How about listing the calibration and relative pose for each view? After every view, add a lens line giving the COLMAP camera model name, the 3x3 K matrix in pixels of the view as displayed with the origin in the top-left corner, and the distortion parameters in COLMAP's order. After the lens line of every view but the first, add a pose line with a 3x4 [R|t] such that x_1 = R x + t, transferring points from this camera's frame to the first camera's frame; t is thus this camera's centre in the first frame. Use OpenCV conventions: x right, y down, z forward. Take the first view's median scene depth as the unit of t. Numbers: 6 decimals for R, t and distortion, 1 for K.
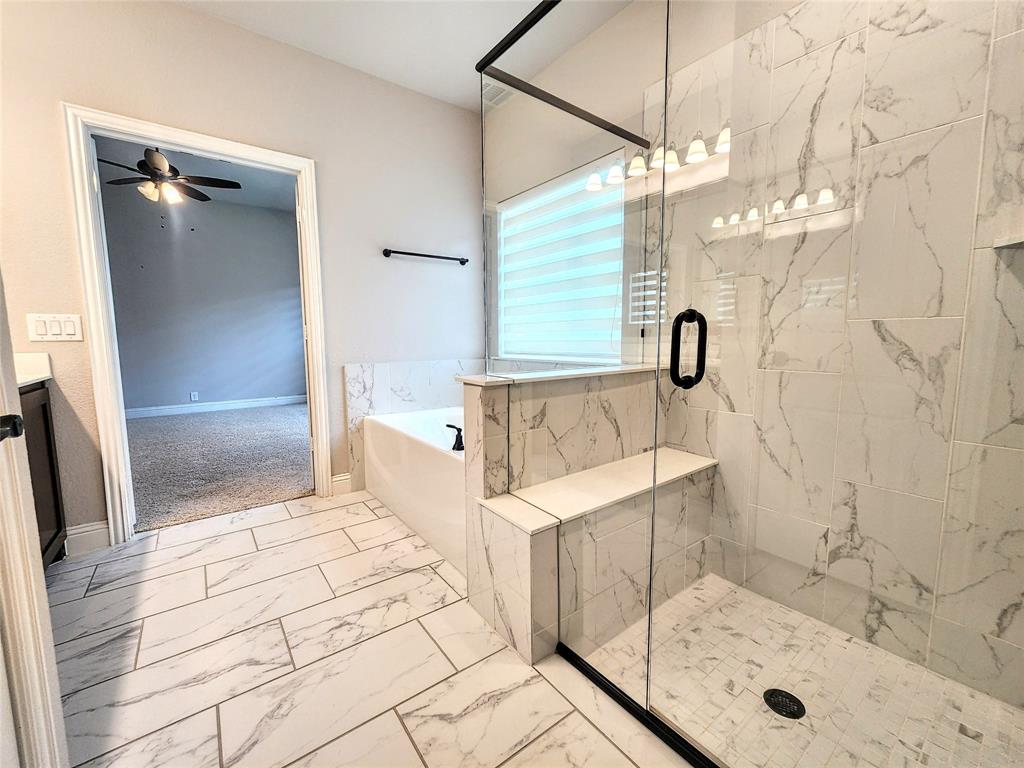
lens RADIAL K [[416.9, 0, 507.9], [0, 416.9, 384.0], [0, 0, 1]] dist [0.001276, -0.000137]
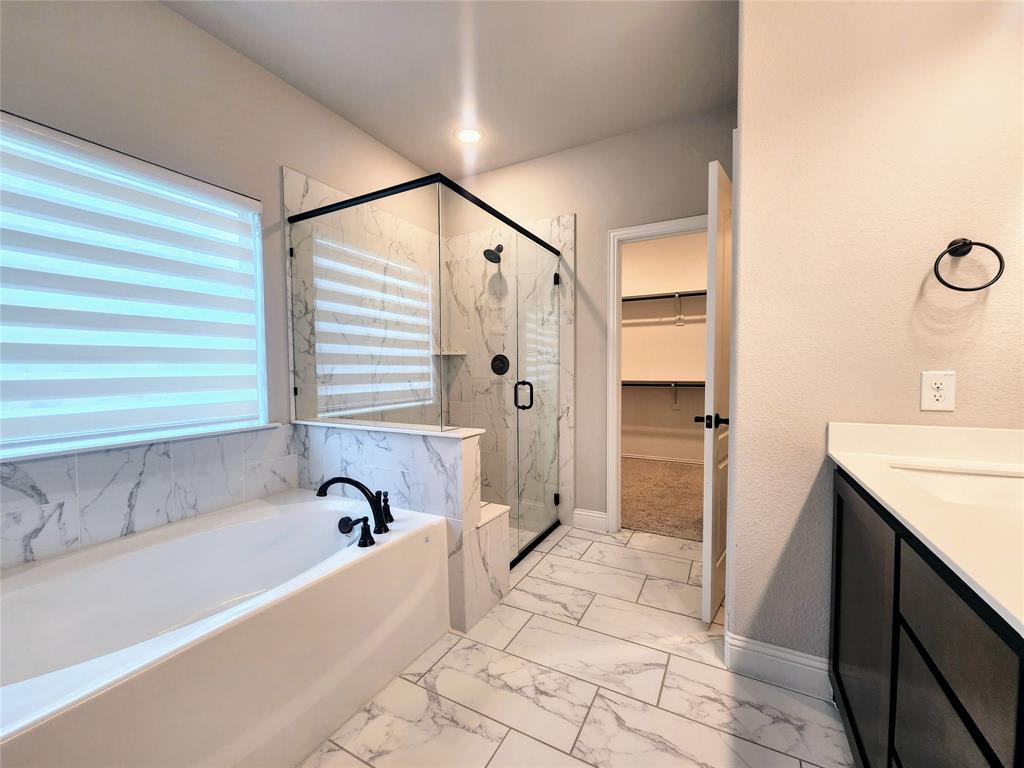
lens RADIAL K [[416.9, 0, 505.4], [0, 416.9, 387.4], [0, 0, 1]] dist [0.001276, -0.000137]
pose [[-0.408253, -0.029463, 0.912393, -1.306874], [0.114003, 0.990009, 0.082980, -0.243827], [-0.905722, 0.137893, -0.400815, 1.441865]]
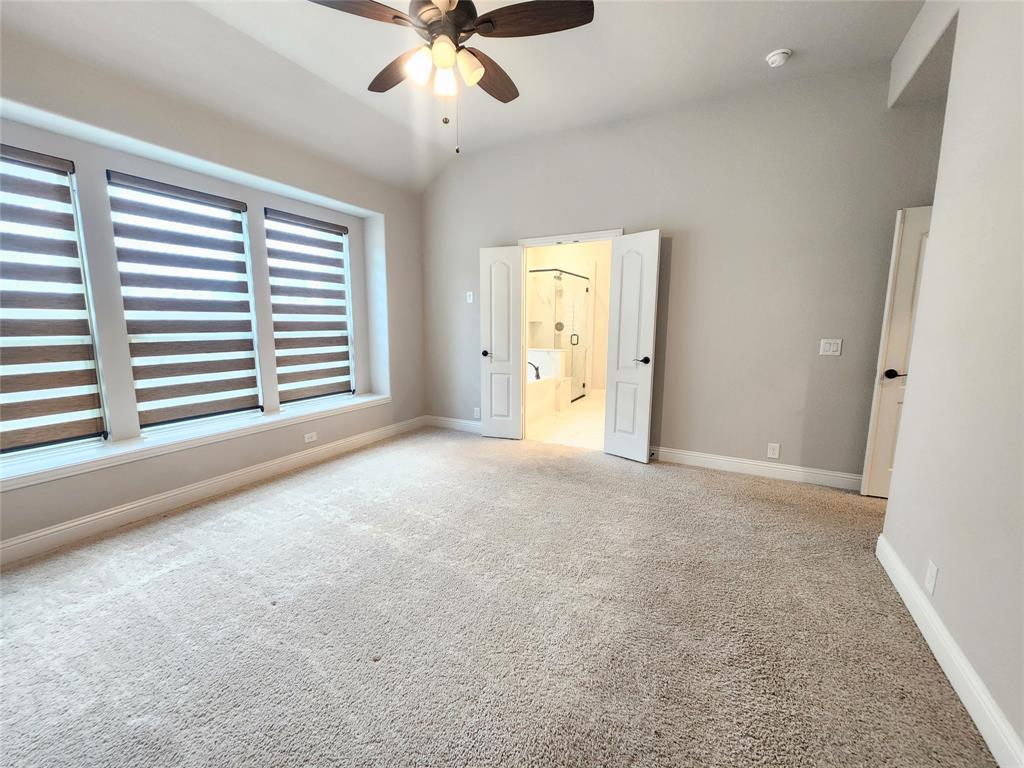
lens RADIAL K [[416.9, 0, 504.2], [0, 416.9, 385.3], [0, 0, 1]] dist [0.001276, -0.000137]
pose [[-0.404898, -0.126361, 0.905589, -3.601585], [0.104062, 0.977602, 0.182936, -0.480108], [-0.908421, 0.168308, -0.382680, 3.192308]]
